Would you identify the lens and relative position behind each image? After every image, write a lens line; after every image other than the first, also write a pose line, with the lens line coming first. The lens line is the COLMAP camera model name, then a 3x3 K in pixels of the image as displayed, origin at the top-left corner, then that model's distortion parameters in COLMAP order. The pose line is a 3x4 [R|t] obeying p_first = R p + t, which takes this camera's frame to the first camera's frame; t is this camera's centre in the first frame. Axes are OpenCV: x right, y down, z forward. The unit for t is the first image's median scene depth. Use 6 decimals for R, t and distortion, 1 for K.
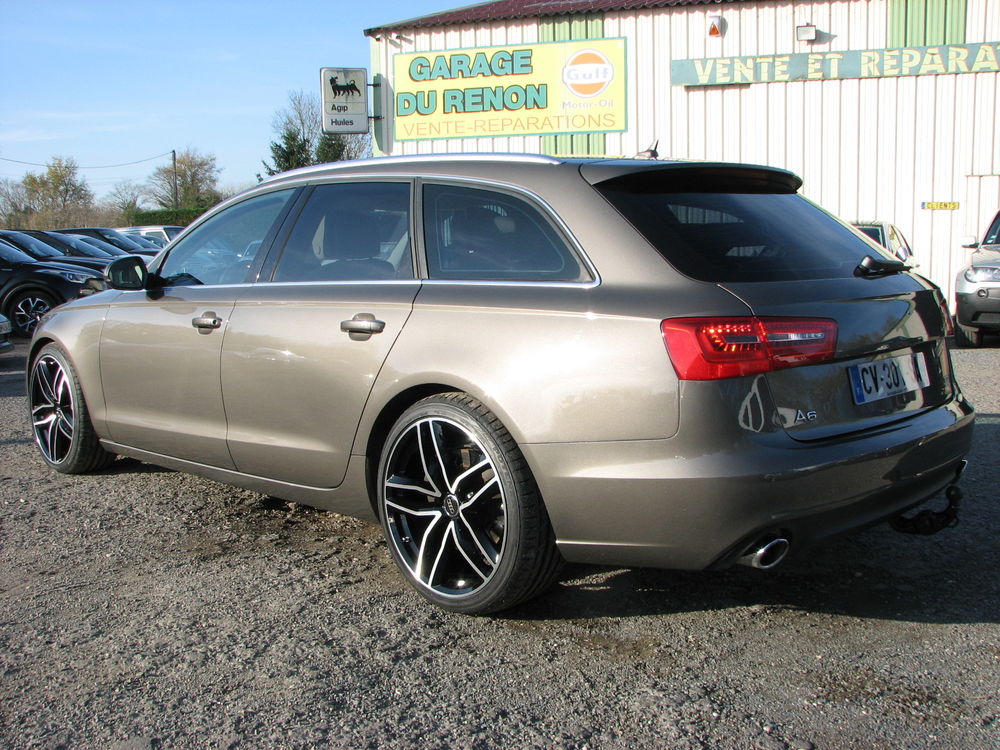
lens RADIAL K [[1079.5, 0, 499.3], [0, 1079.5, 380.6], [0, 0, 1]] dist [-0.122729, 0.000000]
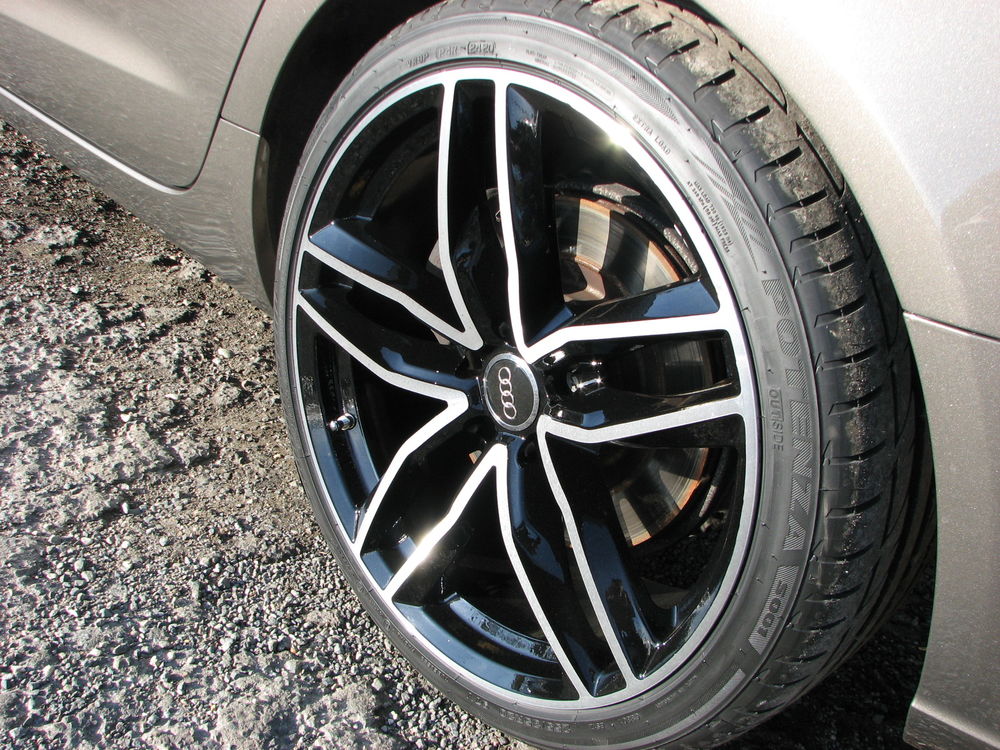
lens RADIAL K [[1079.5, 0, 499.0], [0, 1079.5, 375.3], [0, 0, 1]] dist [-0.122729, 0.000000]
pose [[0.979379, 0.190927, 0.066062, -0.015531], [-0.201930, 0.914640, 0.350226, 0.002814], [0.006444, -0.356344, 0.934333, 0.169650]]
